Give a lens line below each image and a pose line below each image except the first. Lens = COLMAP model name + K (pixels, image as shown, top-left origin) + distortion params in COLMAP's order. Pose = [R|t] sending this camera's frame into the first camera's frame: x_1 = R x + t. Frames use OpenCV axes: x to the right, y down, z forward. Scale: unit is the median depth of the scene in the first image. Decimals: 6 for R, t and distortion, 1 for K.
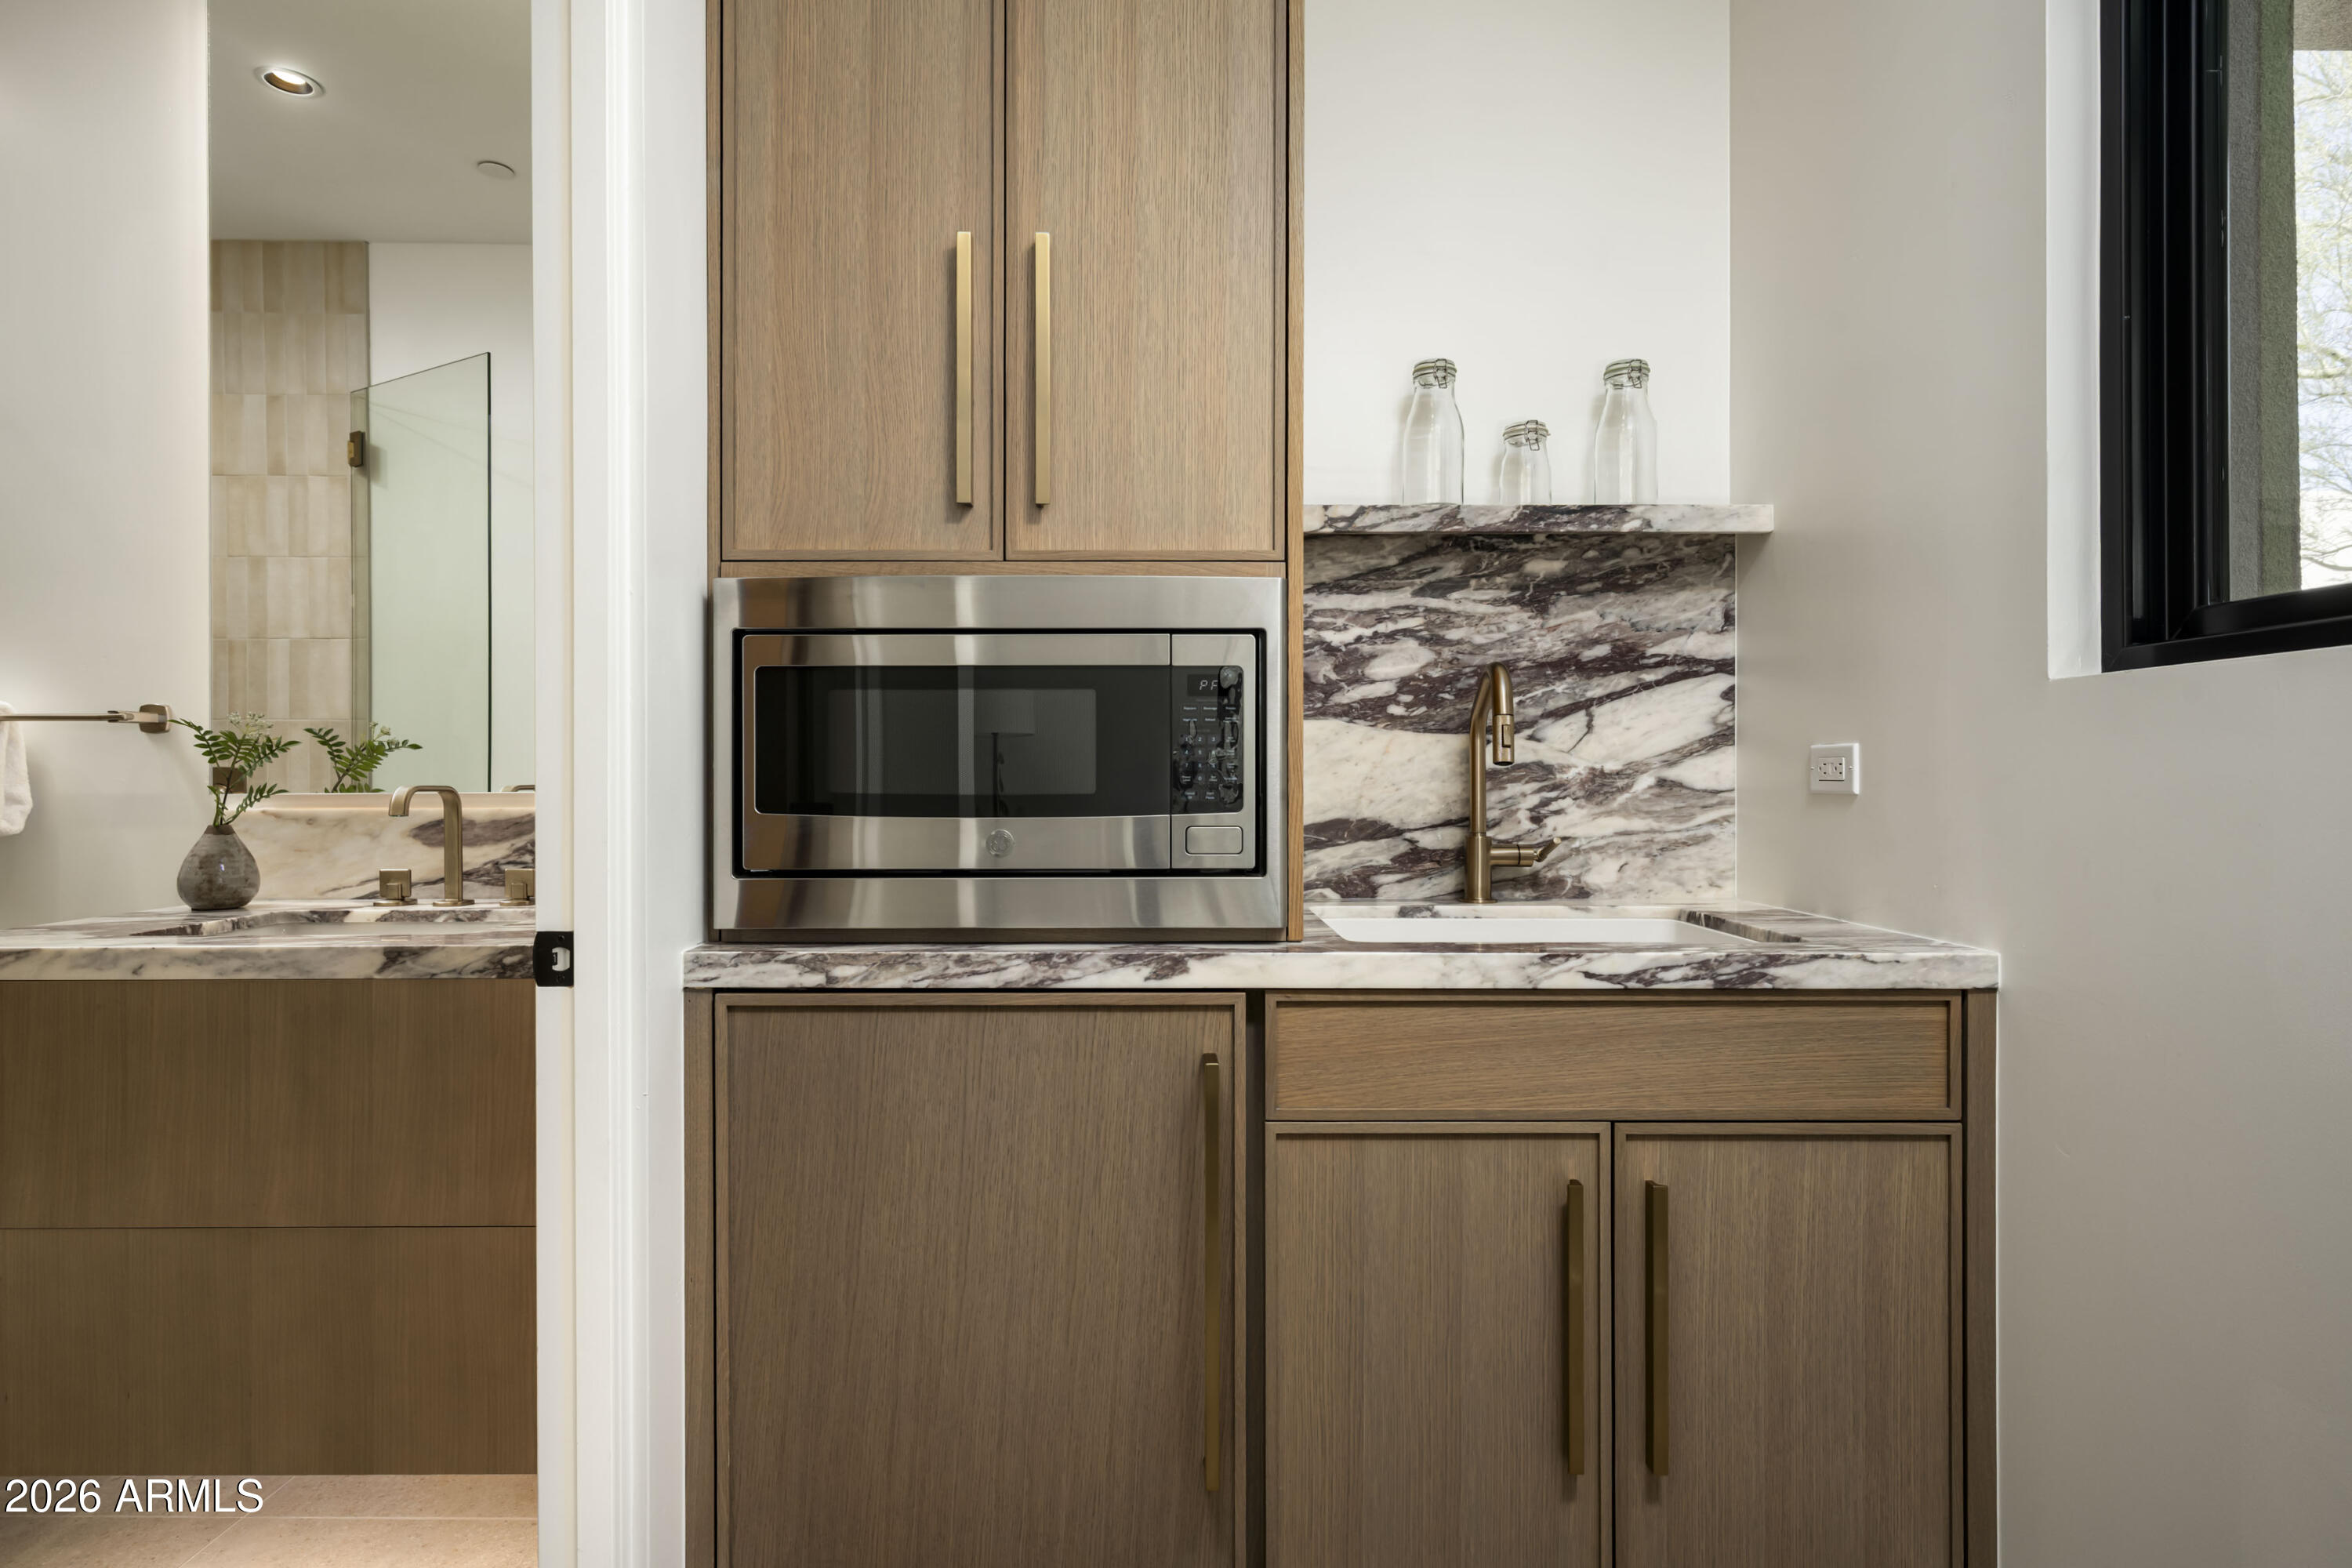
lens RADIAL K [[1202.3, 0, 1169.7], [0, 1202.3, 775.9], [0, 0, 1]] dist [0.000245, 0.000997]
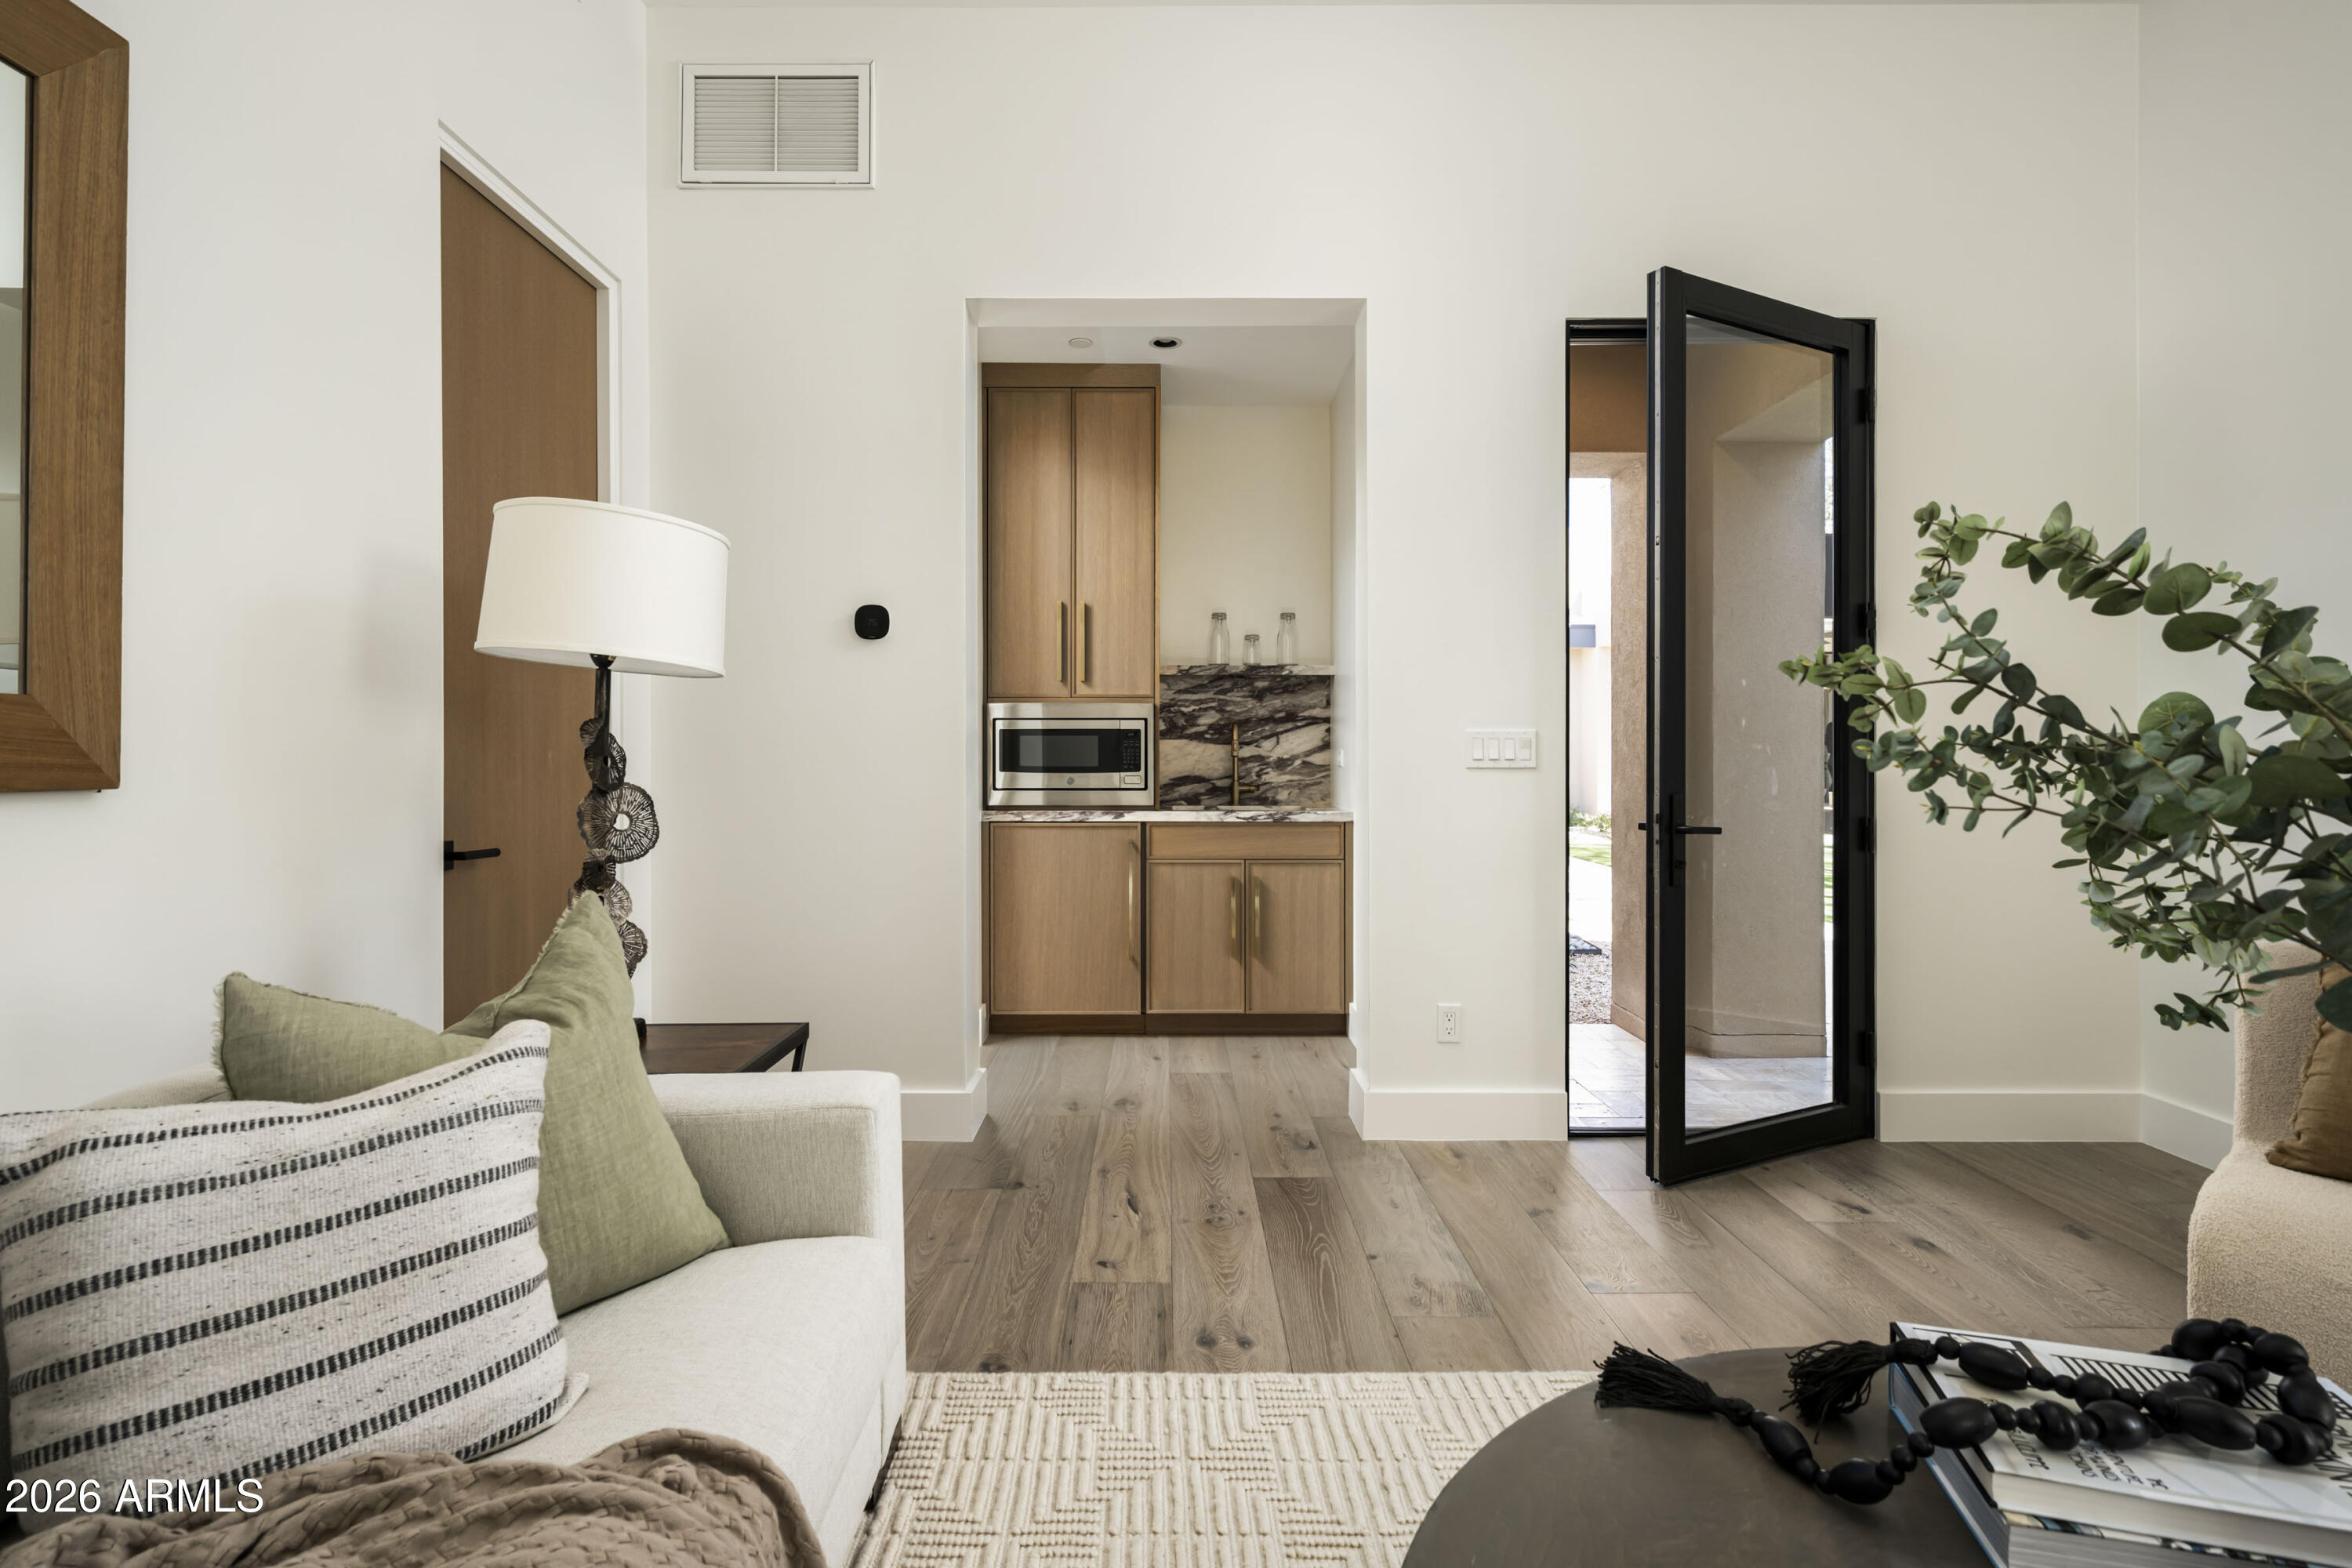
lens RADIAL K [[1081.3, 0, 1178.3], [0, 1081.3, 764.2], [0, 0, 1]] dist [-0.000328, 0.000000]
pose [[0.999959, 0.000202, 0.009091, 0.101033], [-0.000303, 0.999939, 0.011065, -0.018296], [-0.009088, -0.011067, 0.999897, -1.499847]]
